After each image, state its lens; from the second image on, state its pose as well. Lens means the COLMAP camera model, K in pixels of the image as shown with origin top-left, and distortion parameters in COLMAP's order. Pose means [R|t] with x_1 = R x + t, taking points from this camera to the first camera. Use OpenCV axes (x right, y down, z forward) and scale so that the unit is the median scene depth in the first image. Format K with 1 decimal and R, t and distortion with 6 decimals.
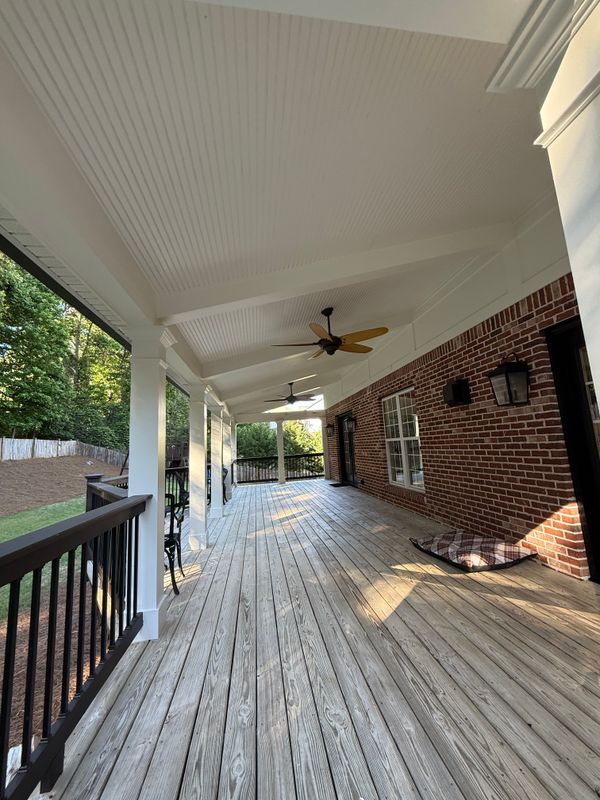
lens RADIAL K [[320.0, 0, 300.0], [0, 320.0, 399.5], [0, 0, 1]] dist [0.003381, 0.000215]
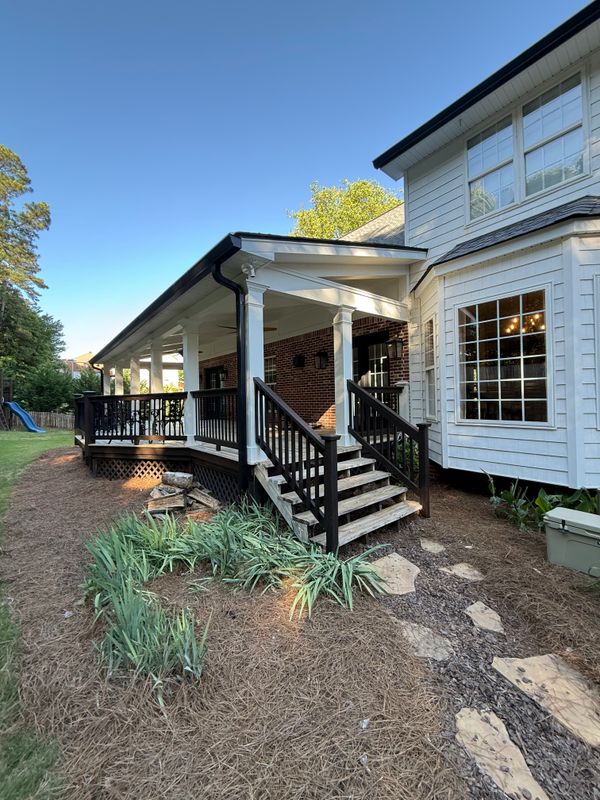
lens RADIAL K [[320.0, 0, 301.8], [0, 320.0, 399.2], [0, 0, 1]] dist [0.003381, 0.000215]
pose [[0.850442, 0.040059, 0.524541, -0.668046], [-0.104057, 0.990206, 0.093086, 0.032037], [-0.515675, -0.133747, 0.846281, -0.939325]]
